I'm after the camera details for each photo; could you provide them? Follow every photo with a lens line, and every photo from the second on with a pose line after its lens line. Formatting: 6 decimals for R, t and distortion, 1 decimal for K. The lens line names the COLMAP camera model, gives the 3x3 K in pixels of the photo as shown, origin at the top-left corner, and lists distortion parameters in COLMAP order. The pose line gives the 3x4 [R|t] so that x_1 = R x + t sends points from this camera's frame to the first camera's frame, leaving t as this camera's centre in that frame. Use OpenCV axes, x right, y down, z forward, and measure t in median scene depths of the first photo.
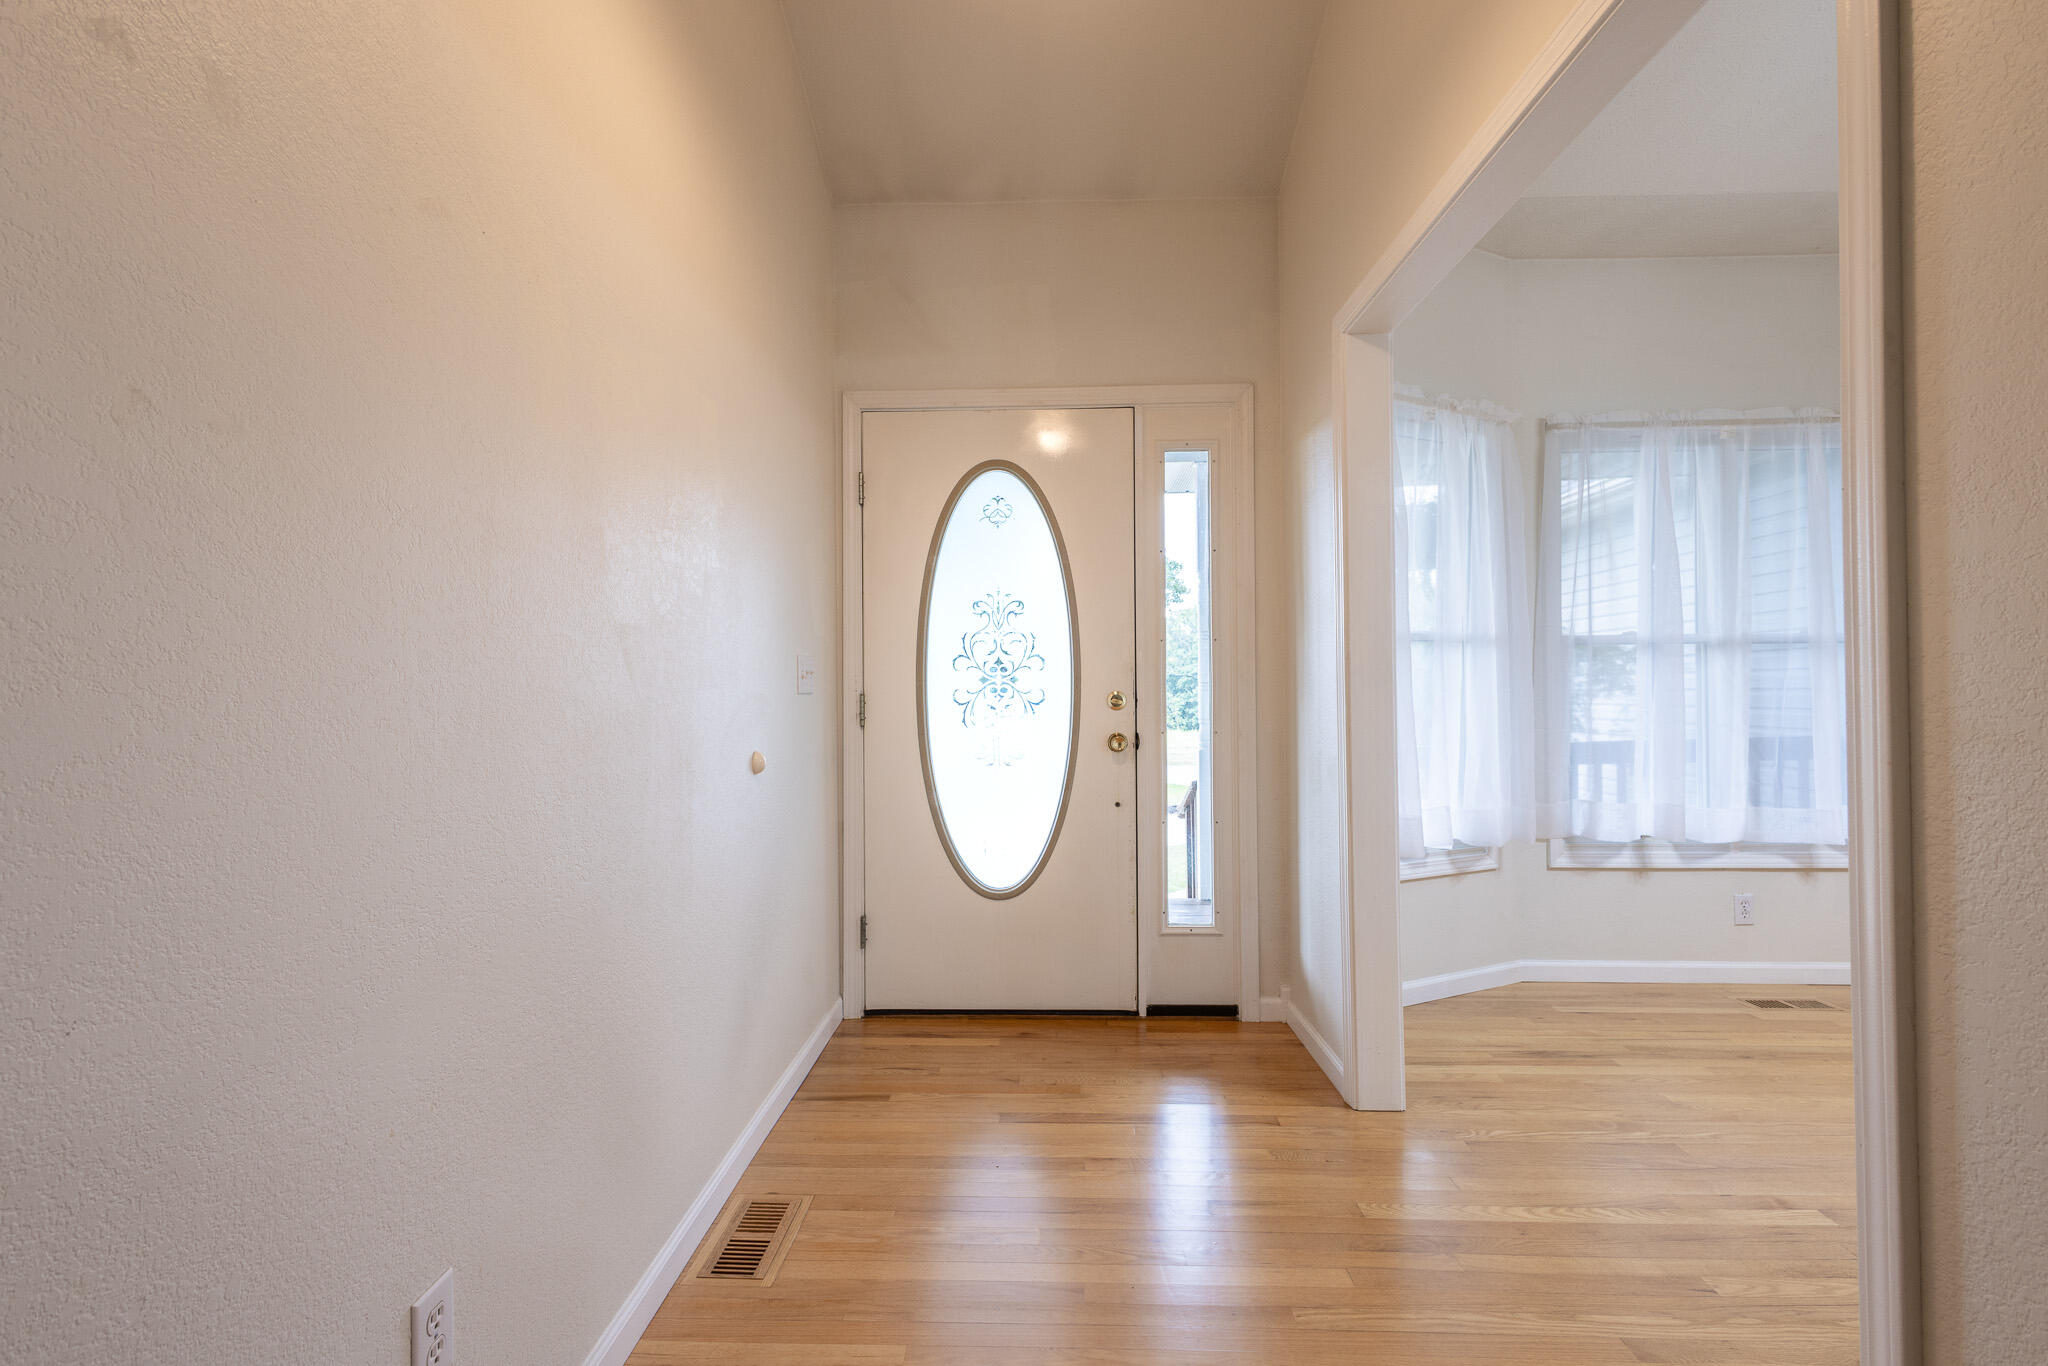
lens RADIAL K [[934.9, 0, 1014.0], [0, 934.9, 681.5], [0, 0, 1]] dist [0.009709, -0.002062]
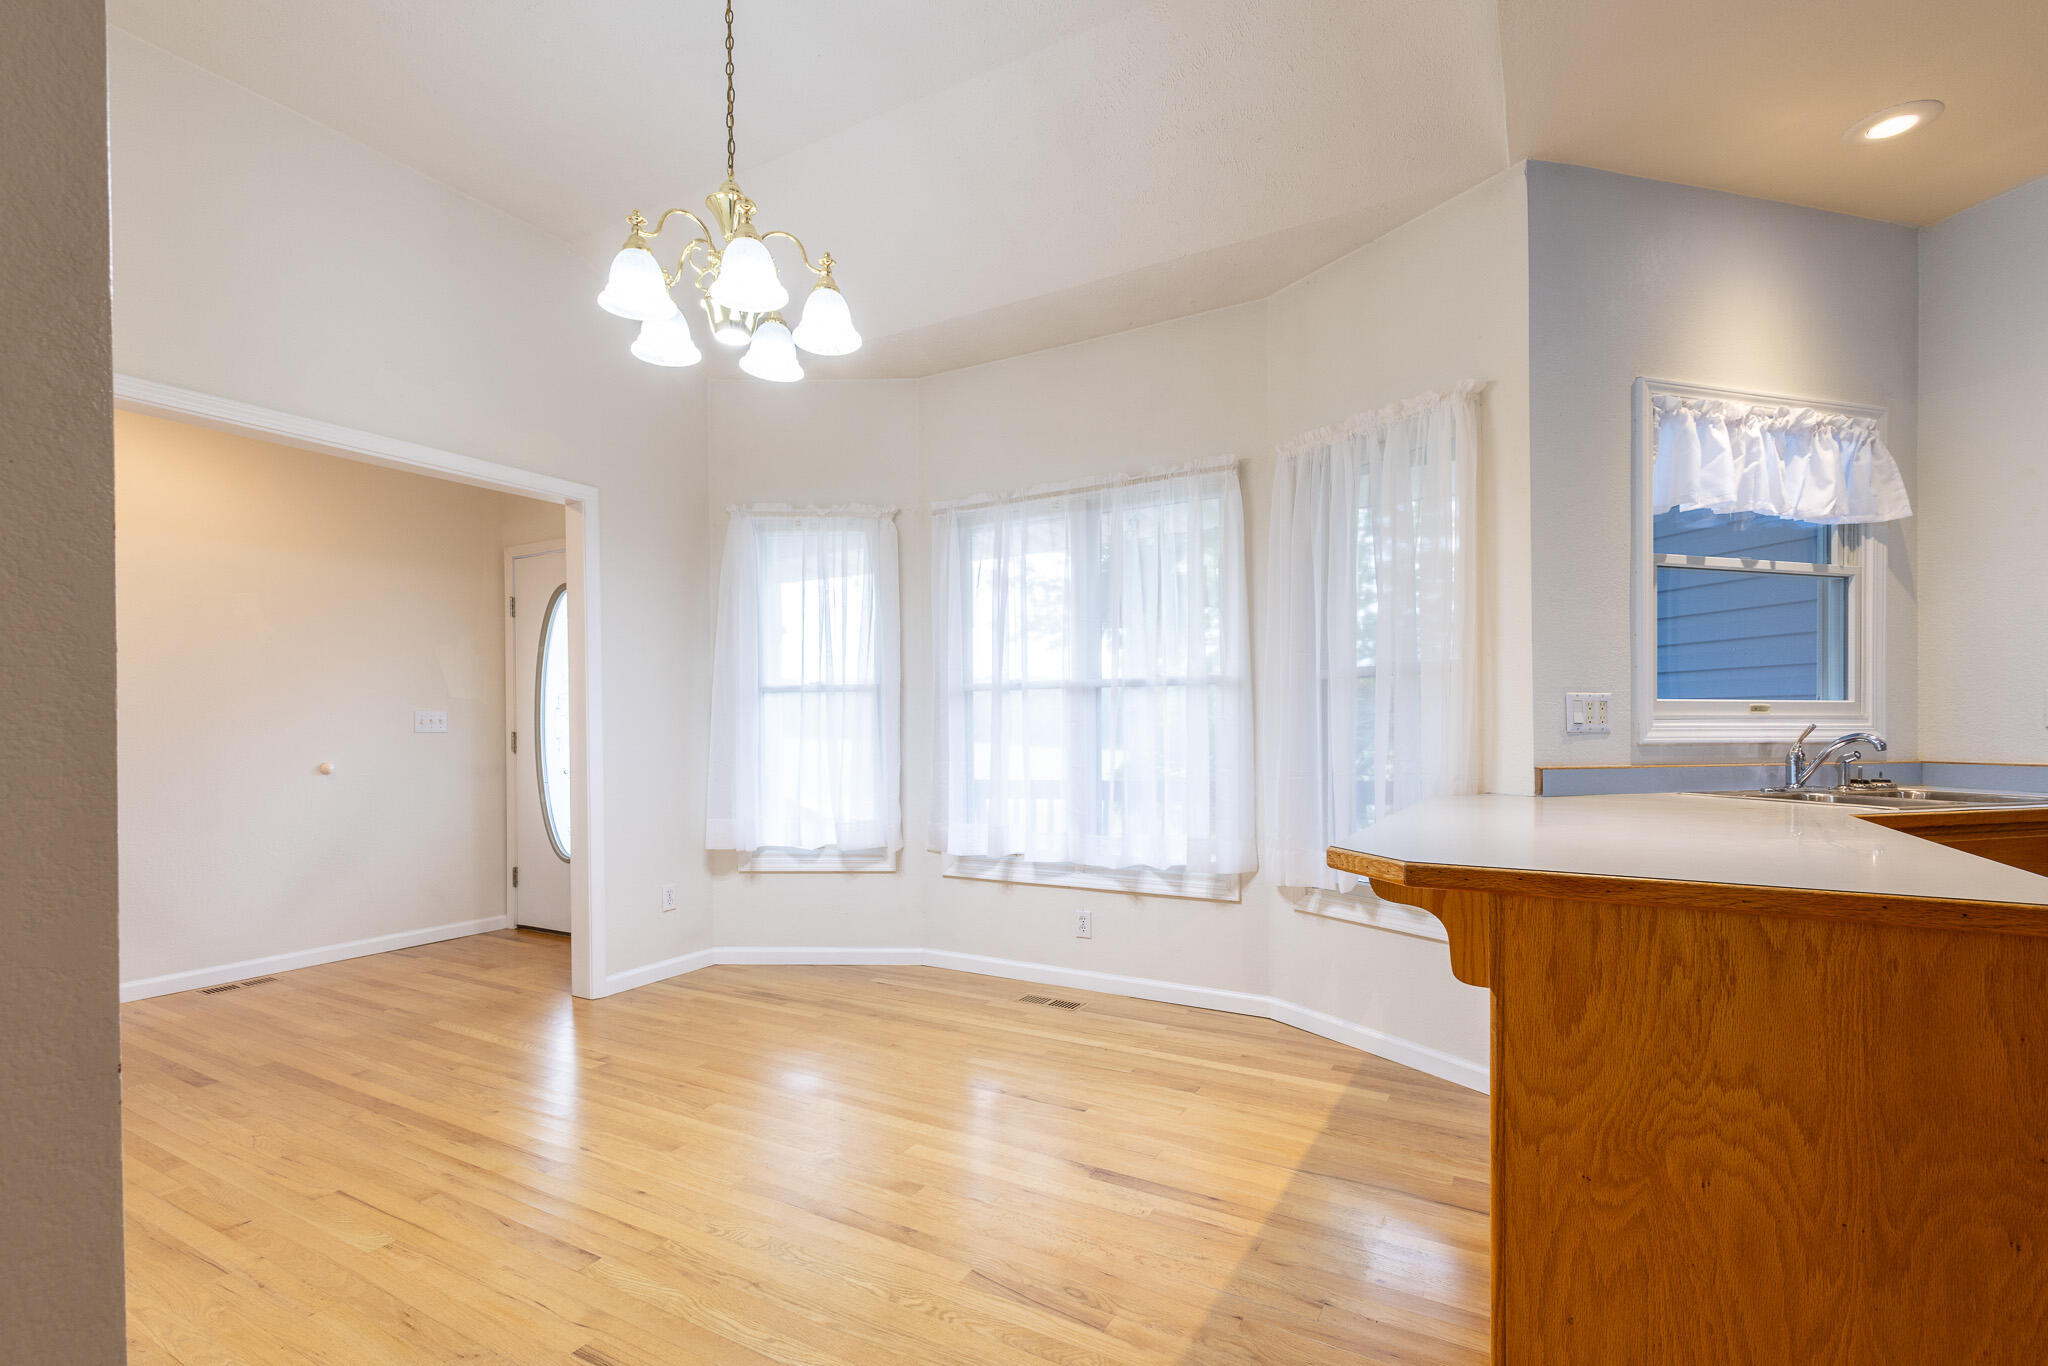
lens RADIAL K [[934.9, 0, 1014.3], [0, 934.9, 731.1], [0, 0, 1]] dist [0.009709, -0.002062]
pose [[0.880006, 0.000863, -0.474961, 1.305758], [0.005987, 0.999899, 0.012911, -0.004048], [0.474924, -0.014206, 0.879912, -0.024699]]
